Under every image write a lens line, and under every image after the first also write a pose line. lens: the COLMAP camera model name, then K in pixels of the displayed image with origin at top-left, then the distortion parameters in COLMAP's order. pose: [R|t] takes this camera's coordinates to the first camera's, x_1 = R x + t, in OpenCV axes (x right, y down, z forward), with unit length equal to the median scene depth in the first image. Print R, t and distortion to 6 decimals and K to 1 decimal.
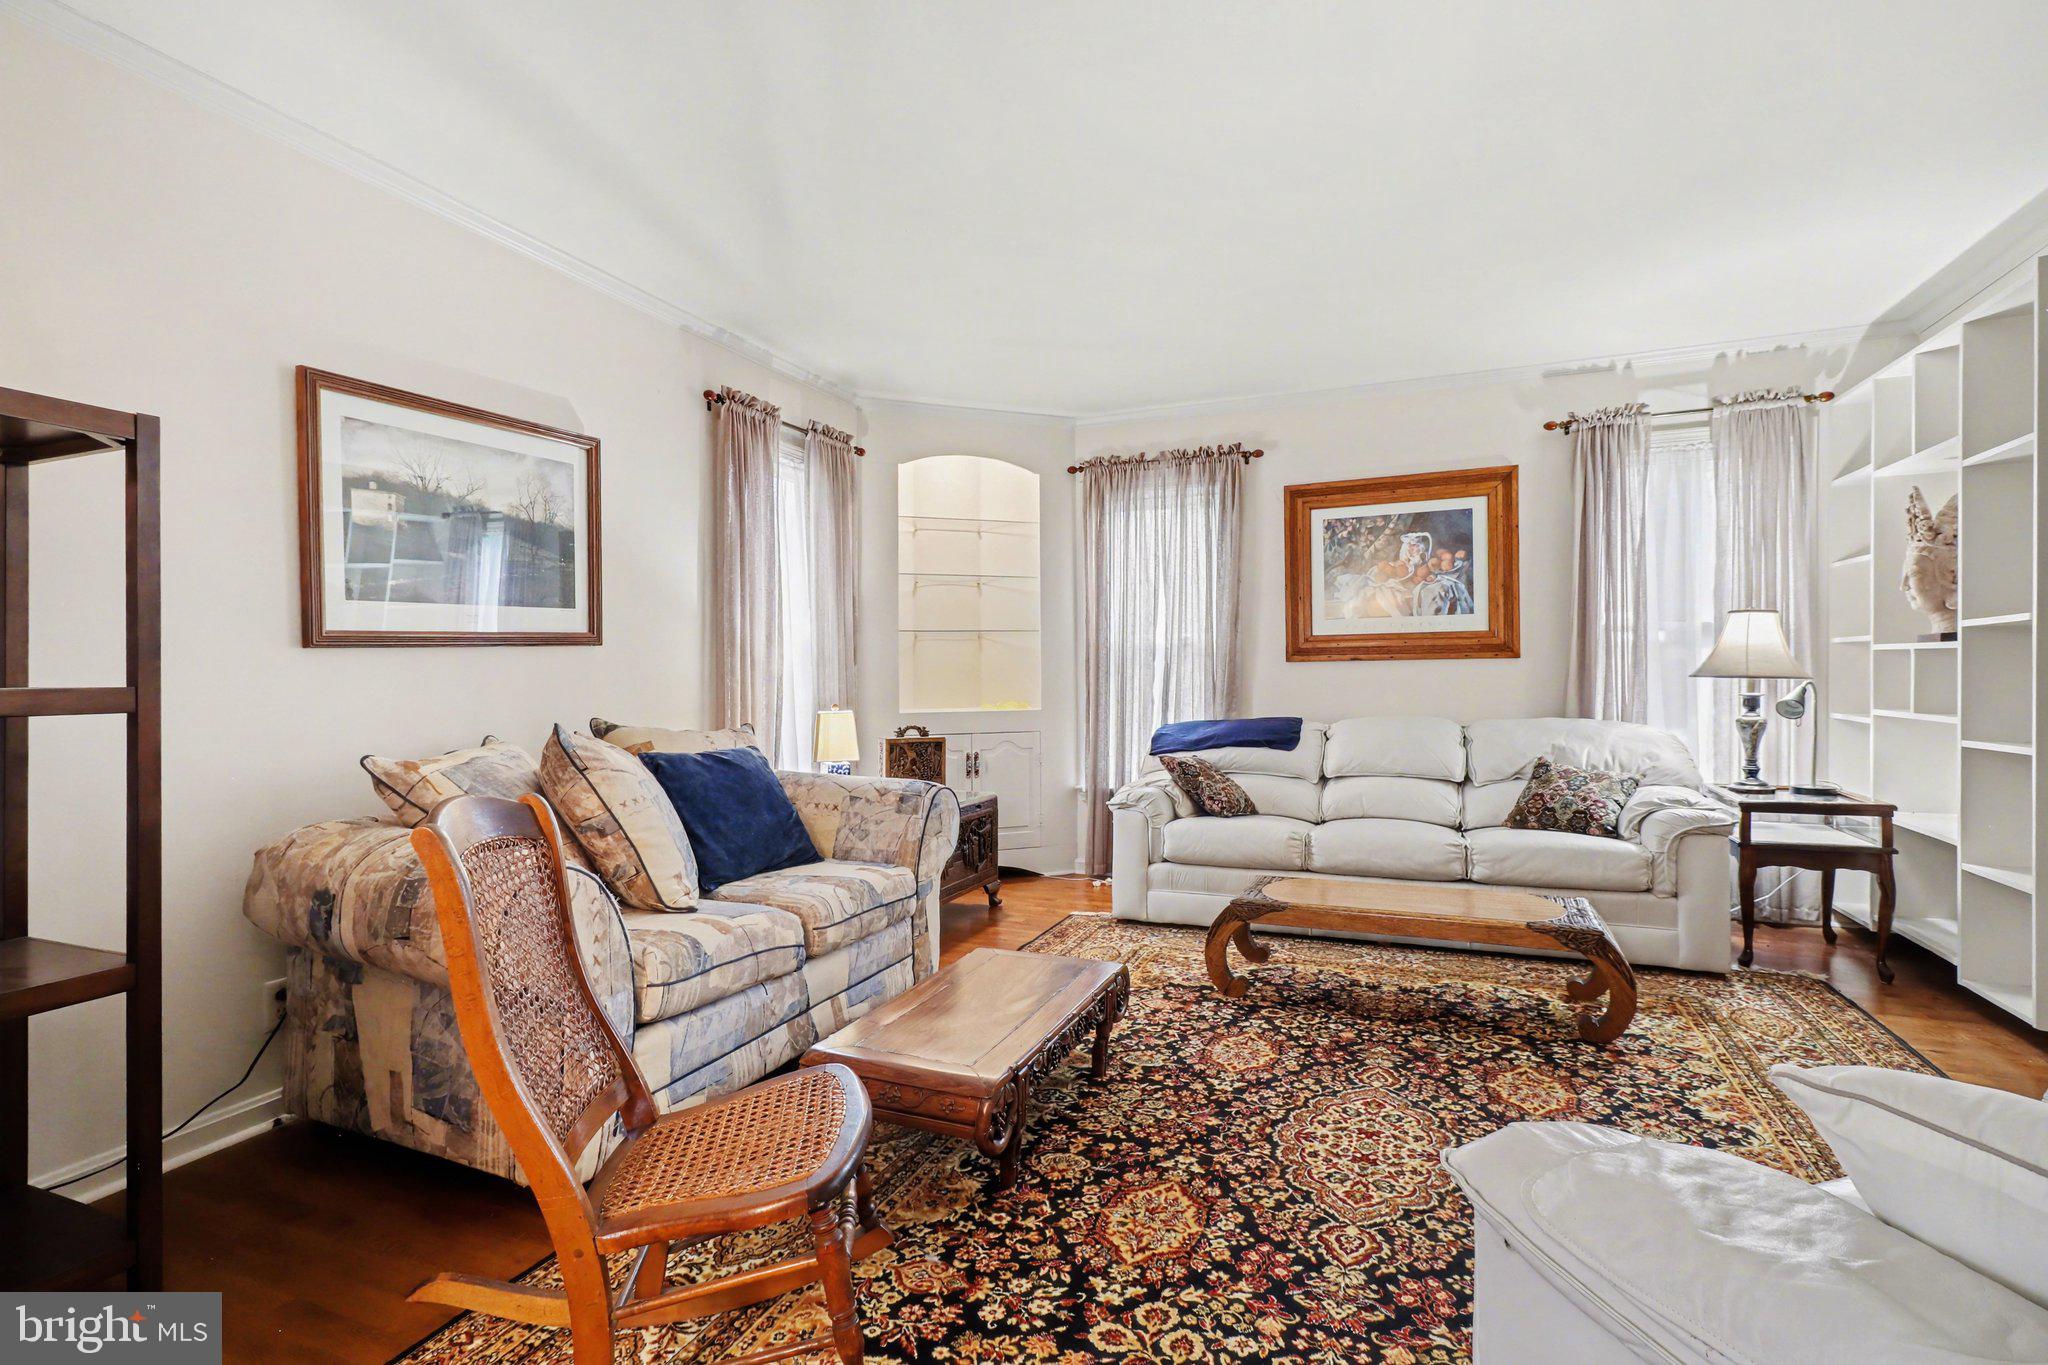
lens RADIAL K [[970.9, 0, 1024.0], [0, 970.9, 679.0], [0, 0, 1]] dist [-0.009799, 0.004965]
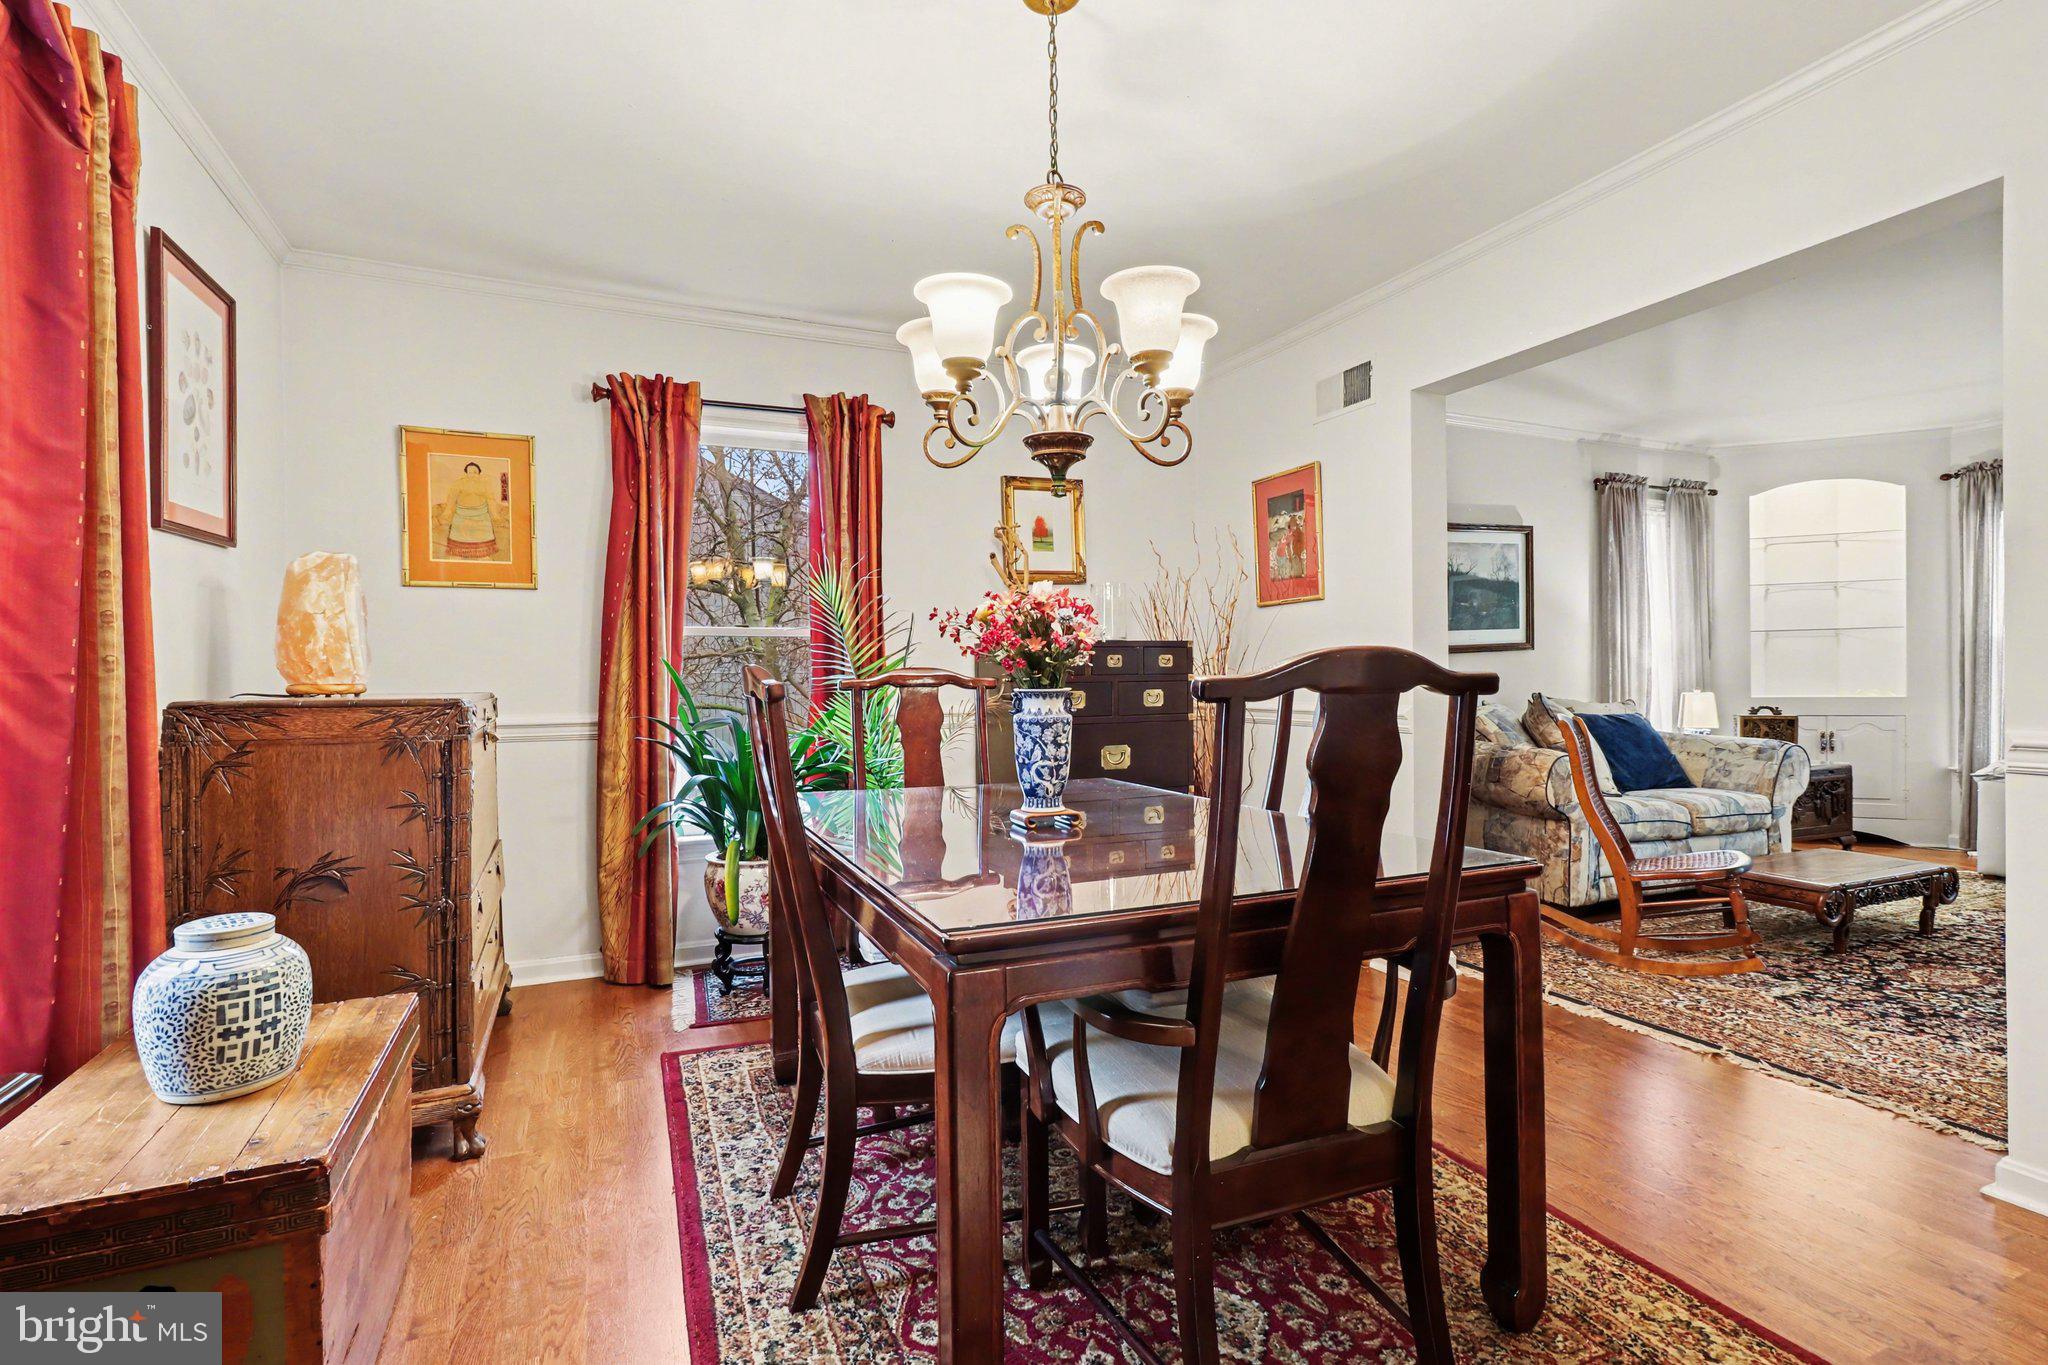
lens RADIAL K [[970.9, 0, 1020.7], [0, 970.9, 671.3], [0, 0, 1]] dist [-0.009799, 0.004965]
pose [[0.723571, -0.002173, -0.690247, 0.062822], [0.002261, 0.999997, -0.000779, 0.001881], [0.690246, -0.000997, 0.723574, -0.686182]]
